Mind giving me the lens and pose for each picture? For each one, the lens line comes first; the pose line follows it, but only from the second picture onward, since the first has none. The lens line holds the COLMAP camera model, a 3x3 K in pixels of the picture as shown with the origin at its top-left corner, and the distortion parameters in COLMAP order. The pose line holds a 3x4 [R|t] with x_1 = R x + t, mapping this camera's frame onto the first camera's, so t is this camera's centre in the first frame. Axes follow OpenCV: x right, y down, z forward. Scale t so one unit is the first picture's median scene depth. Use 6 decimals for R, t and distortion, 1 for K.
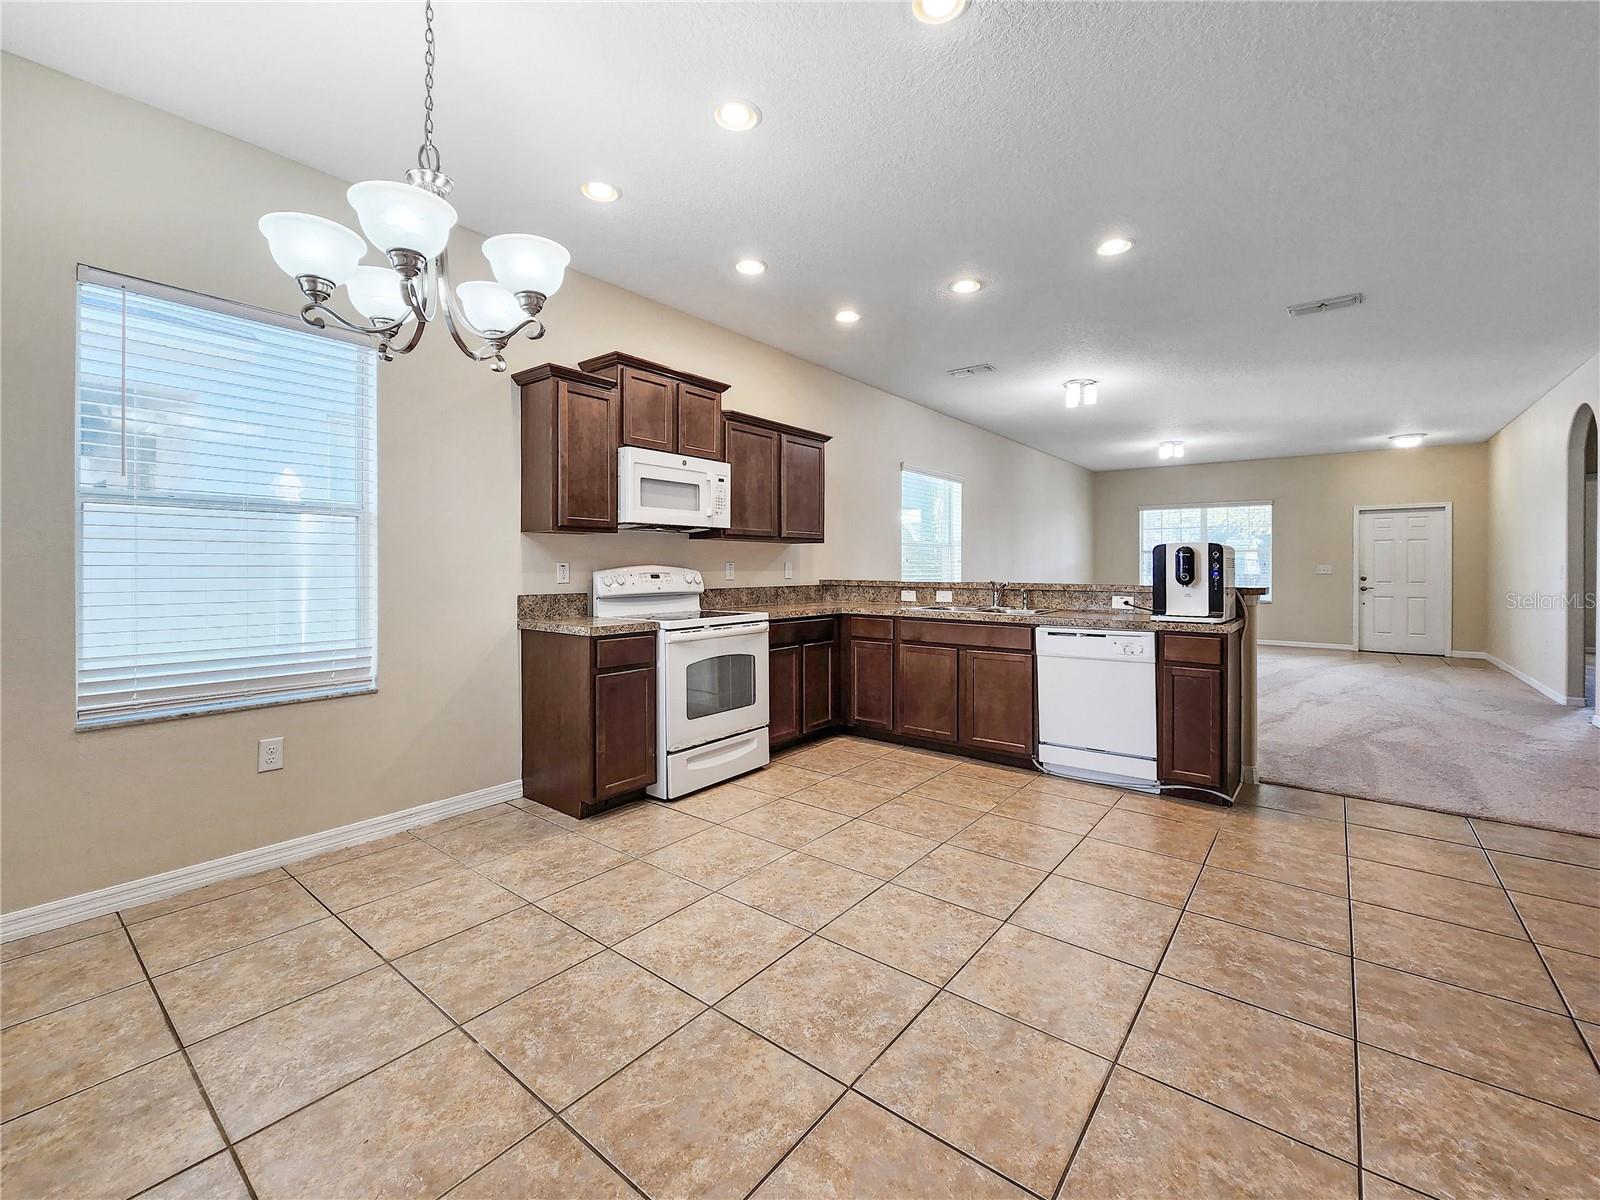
lens RADIAL K [[669.1, 0, 810.1], [0, 669.1, 568.1], [0, 0, 1]] dist [-0.001608, -0.000205]
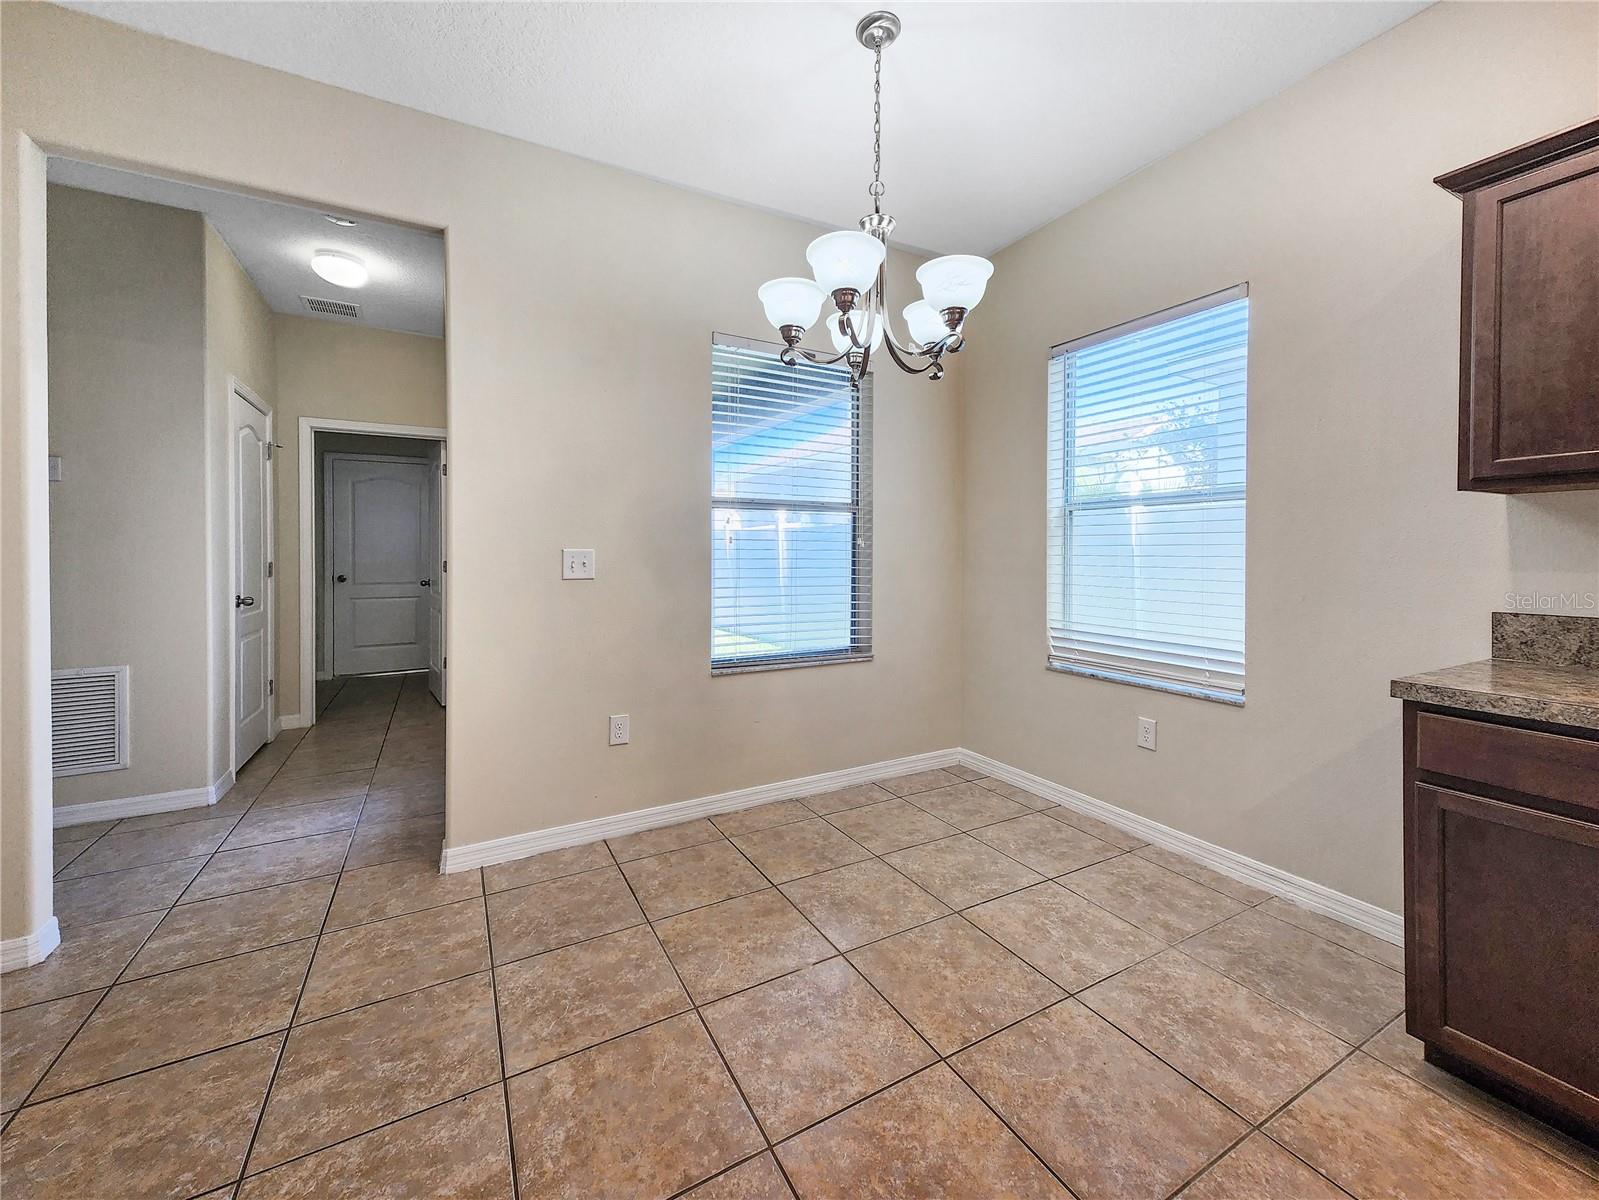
lens RADIAL K [[648.9, 0, 817.0], [0, 648.9, 559.2], [0, 0, 1]] dist [0.014328, 0.000043]
pose [[-0.380133, 0.010830, -0.924869, 0.247424], [-0.003516, 0.999907, 0.013154, -0.006801], [0.924925, 0.008252, -0.380059, 0.646749]]
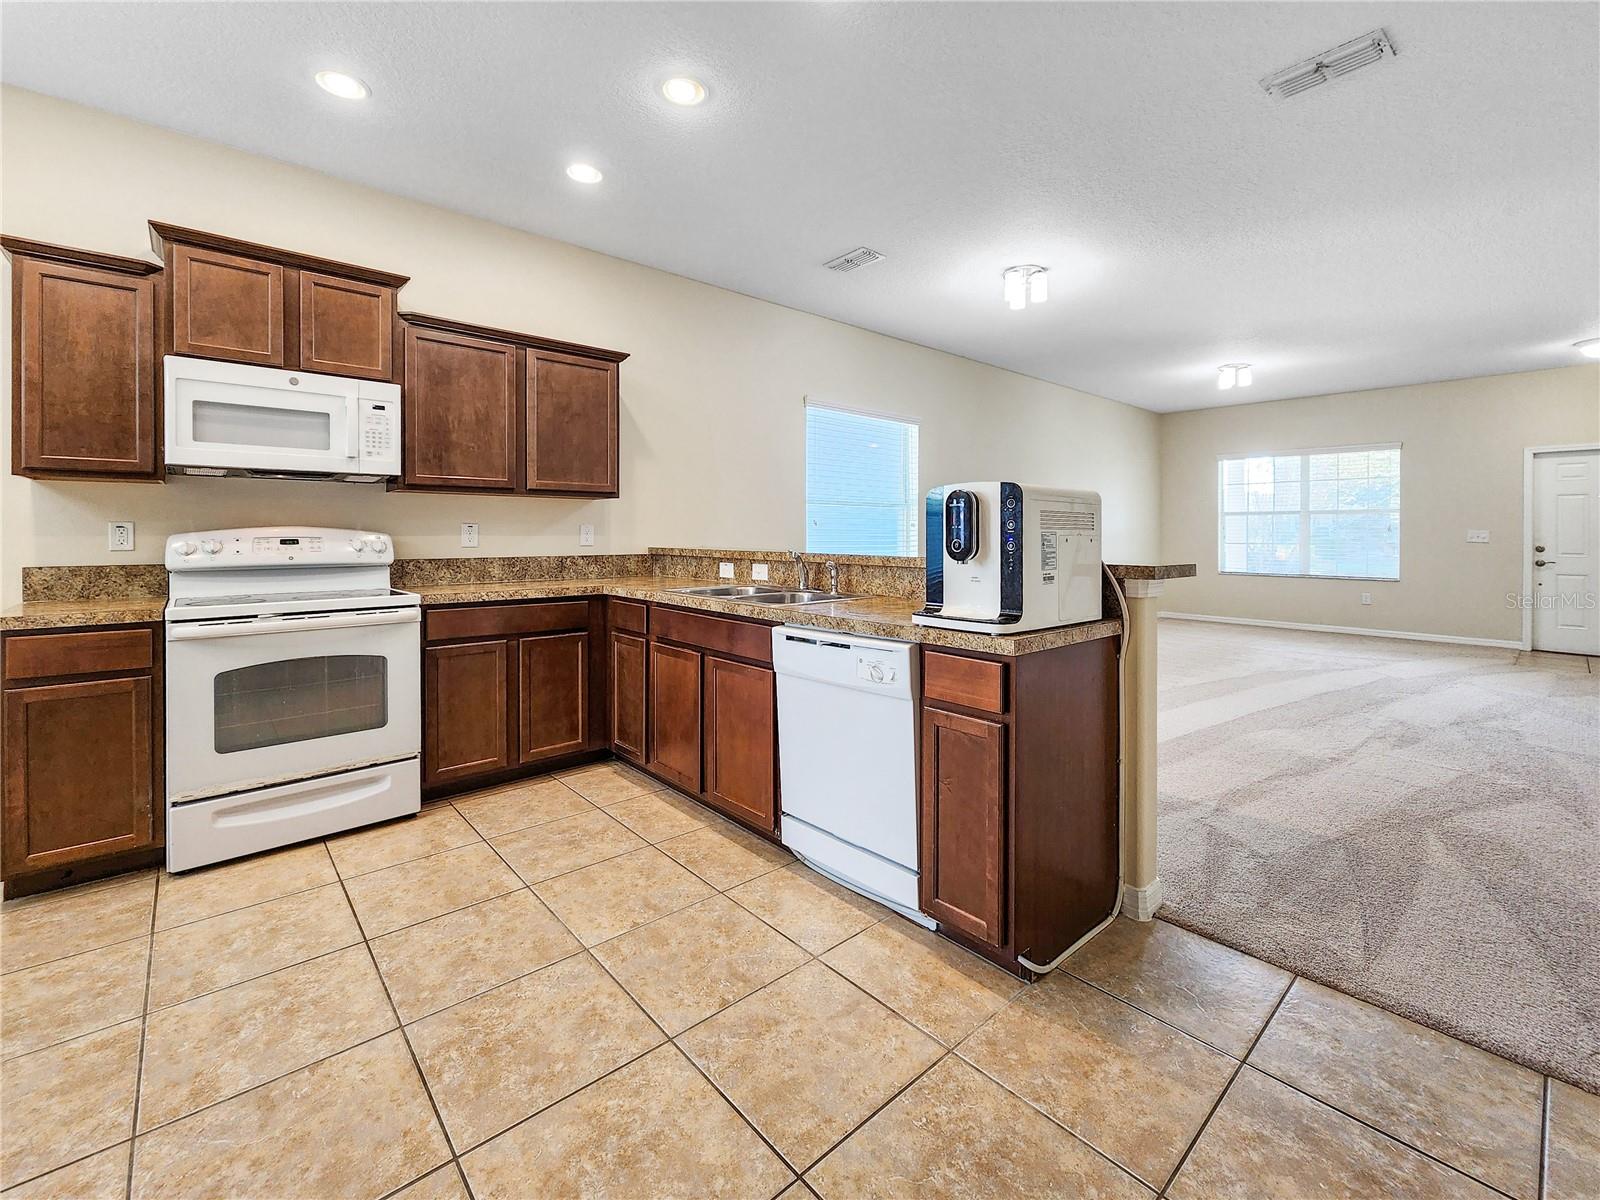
lens RADIAL K [[682.6, 0, 811.6], [0, 682.6, 535.1], [0, 0, 1]] dist [0.000032, -0.000978]
pose [[0.985073, 0.001682, -0.172129, 0.490353], [-0.001542, 0.999998, 0.000942, 0.003743], [0.172131, -0.000662, 0.985074, 0.394270]]
